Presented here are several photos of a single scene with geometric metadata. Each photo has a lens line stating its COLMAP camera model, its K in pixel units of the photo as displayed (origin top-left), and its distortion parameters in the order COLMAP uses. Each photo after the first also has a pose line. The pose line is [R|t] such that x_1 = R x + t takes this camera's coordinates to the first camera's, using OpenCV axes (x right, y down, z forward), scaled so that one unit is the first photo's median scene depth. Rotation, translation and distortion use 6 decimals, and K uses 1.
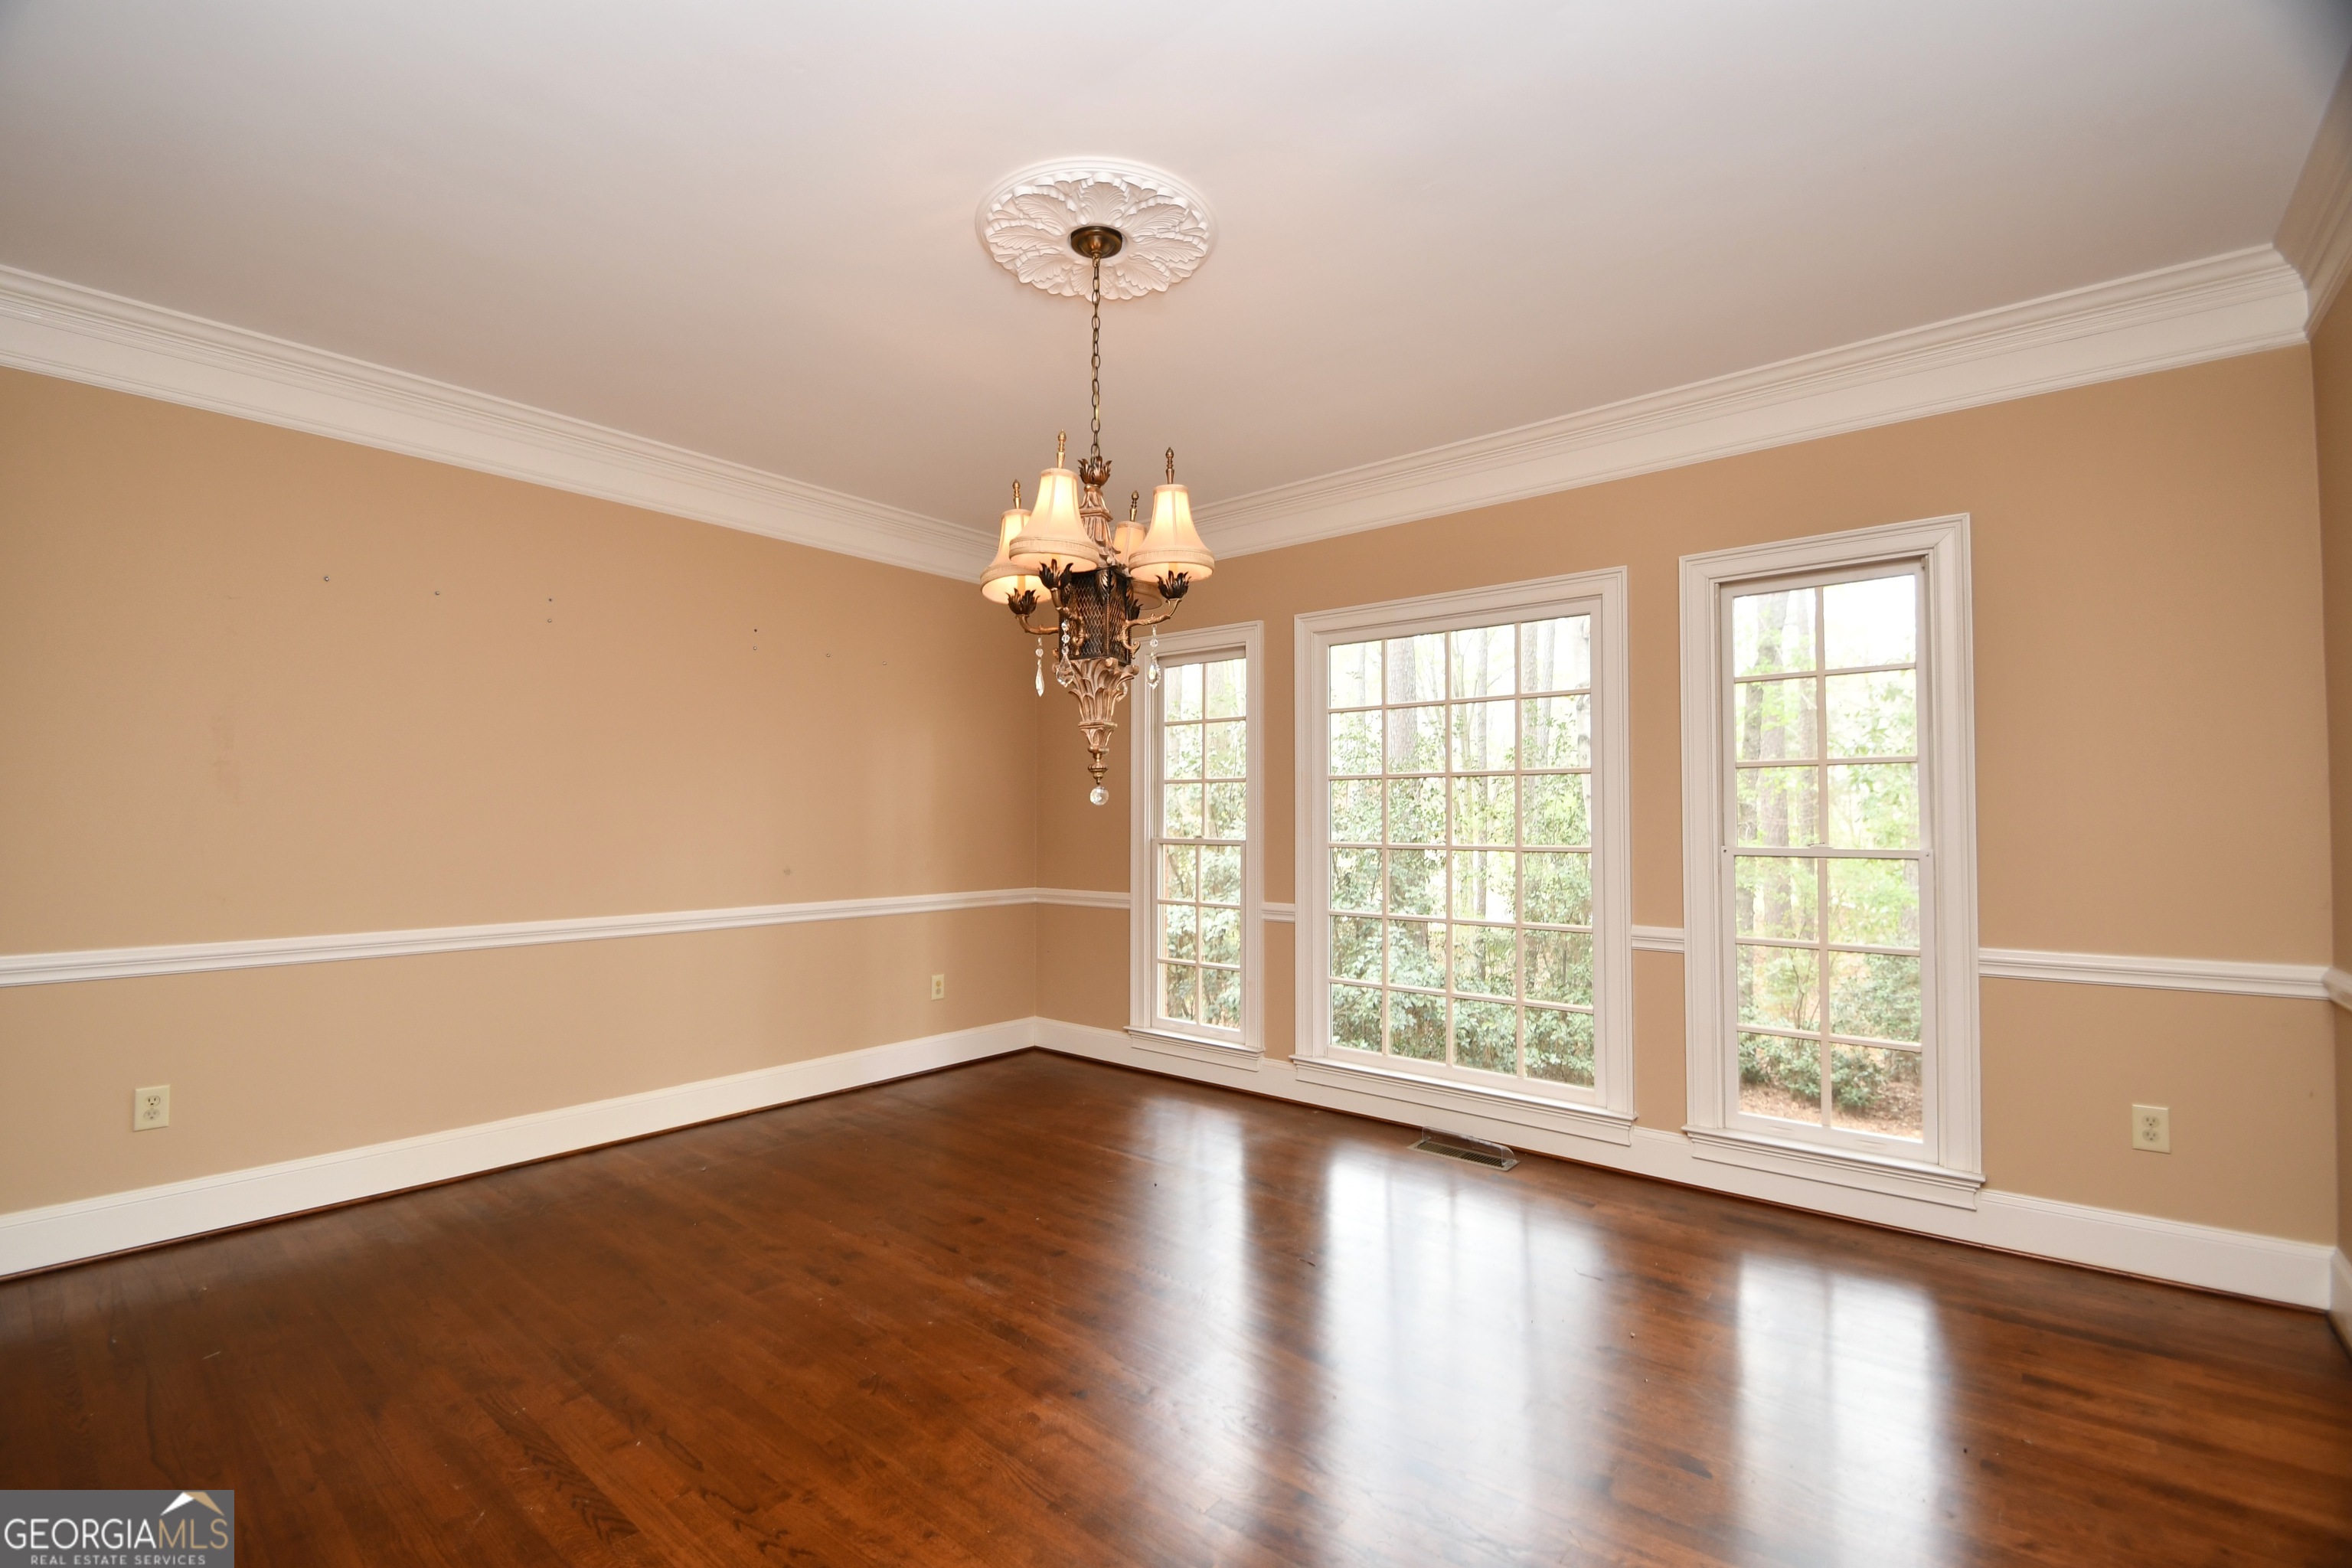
lens RADIAL K [[1021.1, 0, 1148.3], [0, 1021.1, 789.4], [0, 0, 1]] dist [0.008199, -0.008539]
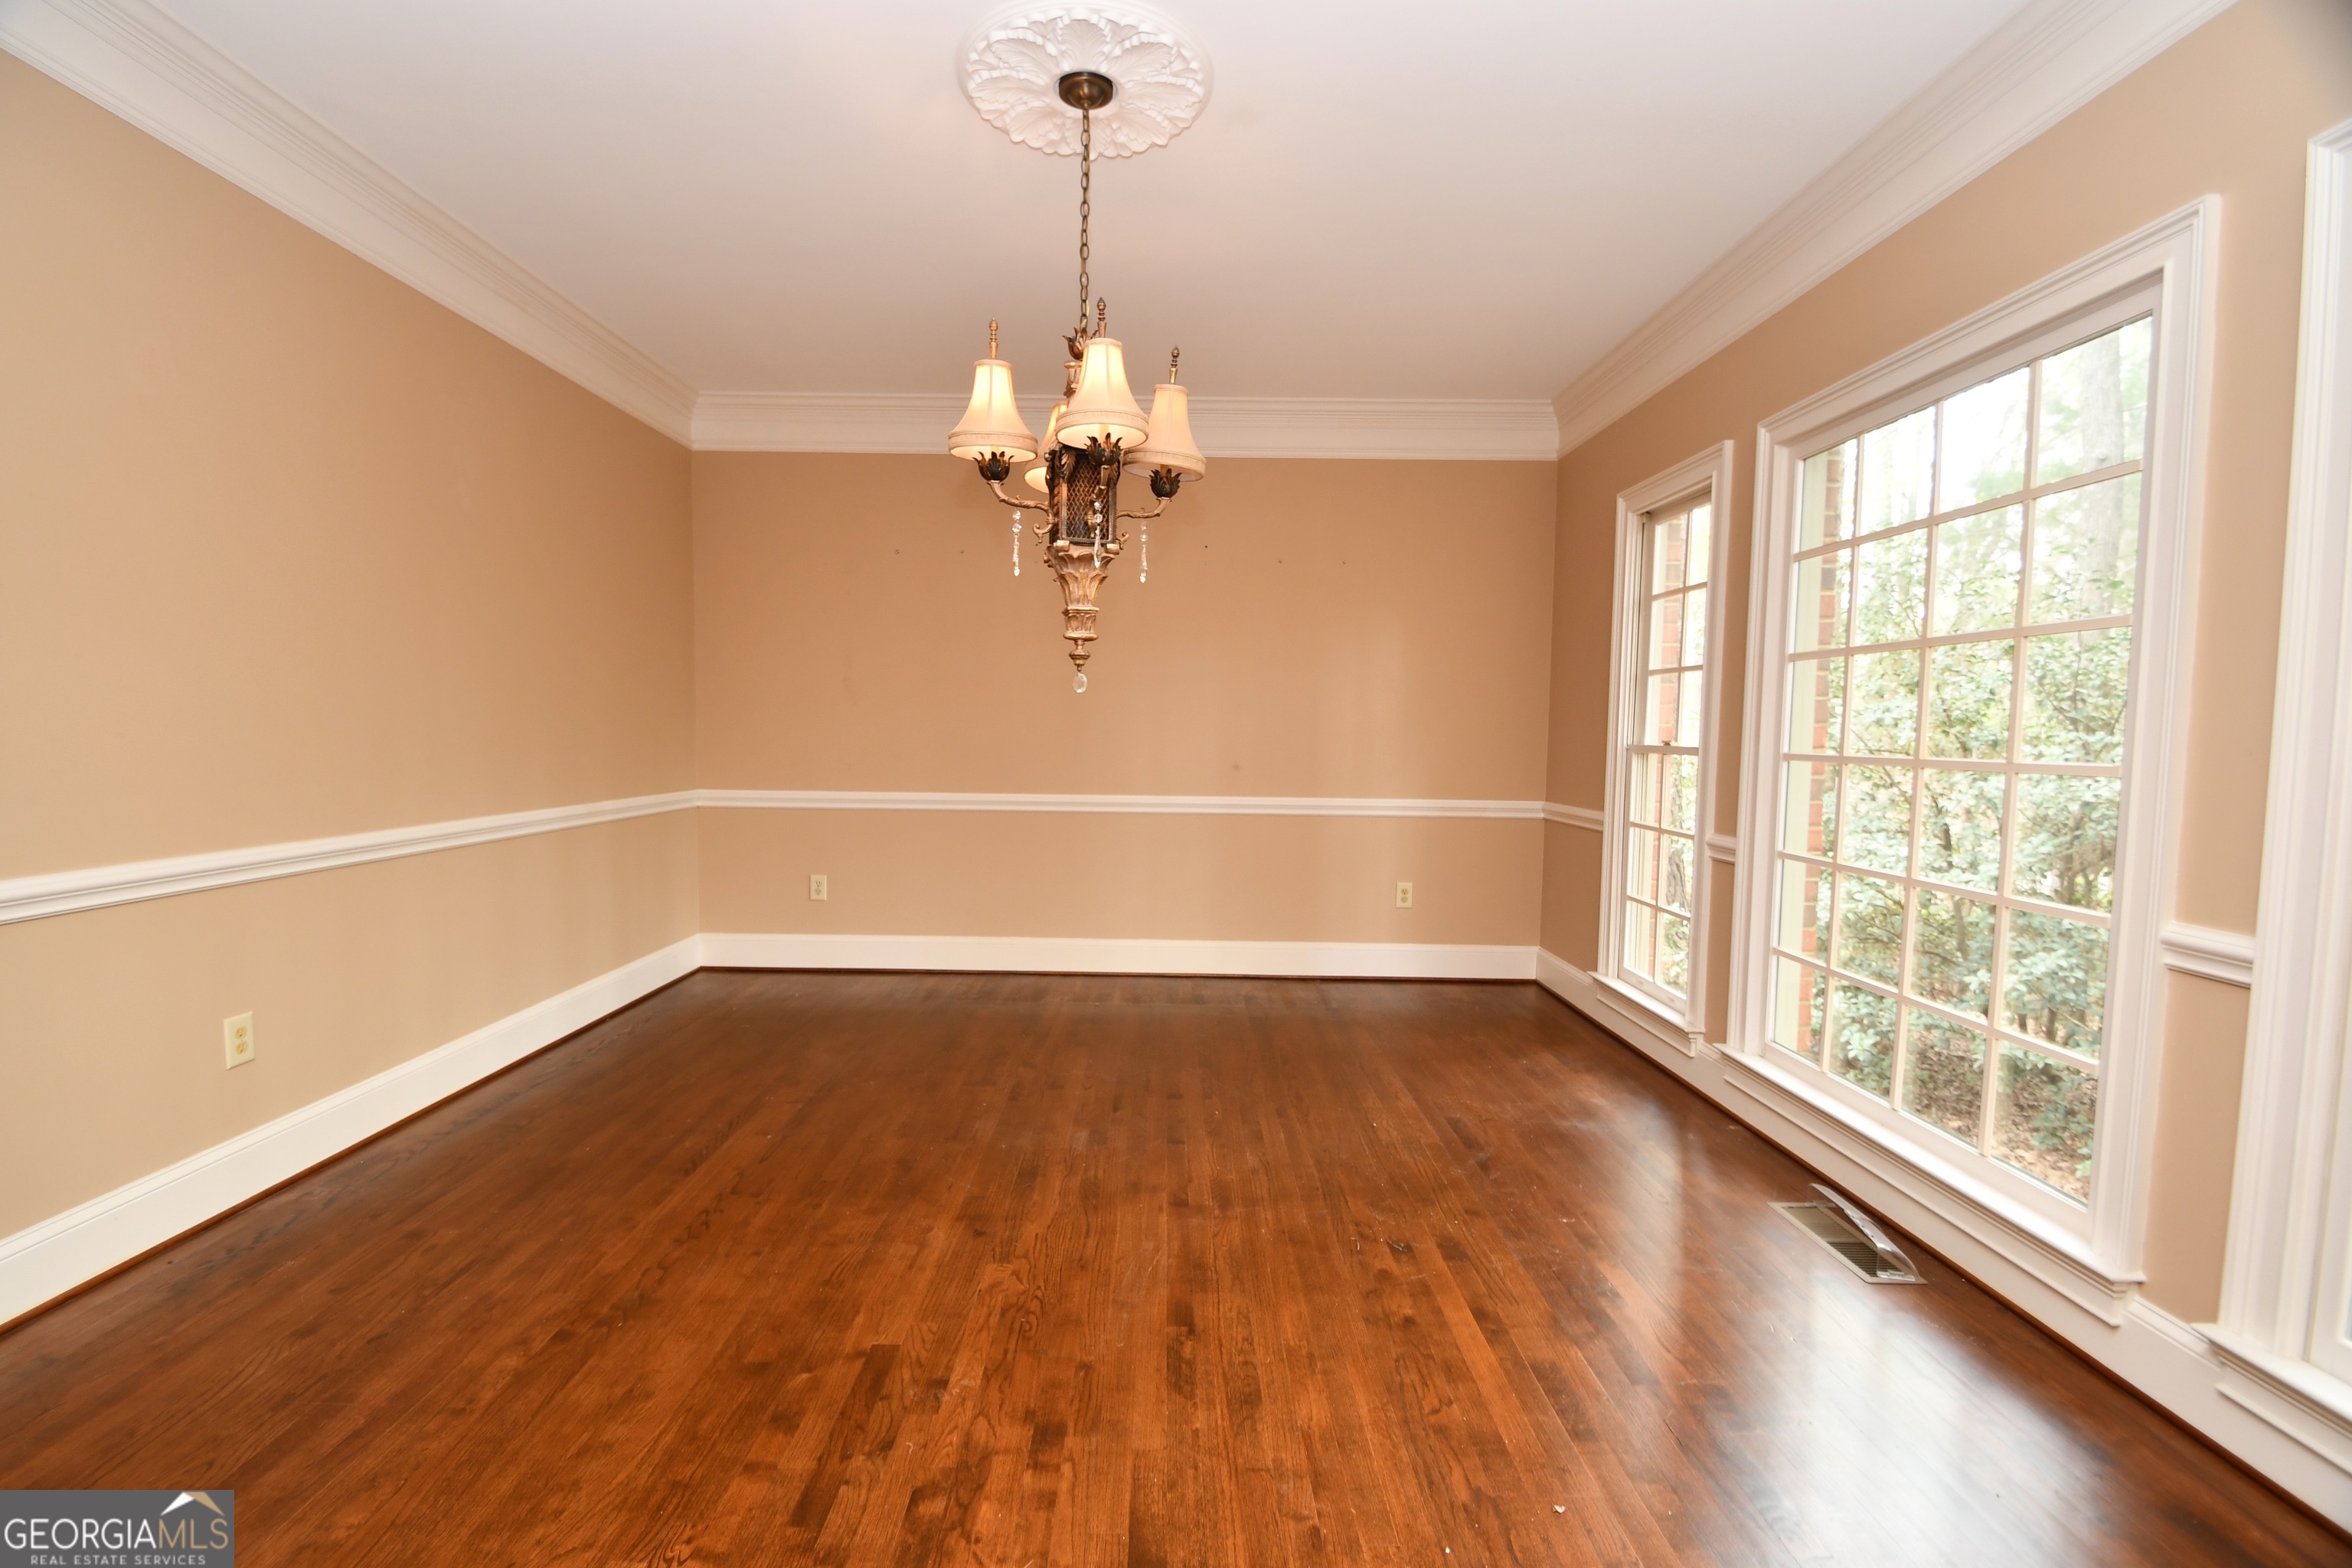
lens RADIAL K [[1021.1, 0, 1183.6], [0, 1021.1, 779.1], [0, 0, 1]] dist [0.008199, -0.008539]
pose [[0.645407, 0.042479, -0.762657, 0.676756], [0.013886, 0.997635, 0.067319, 0.025601], [0.763712, -0.054039, 0.643291, 0.370725]]
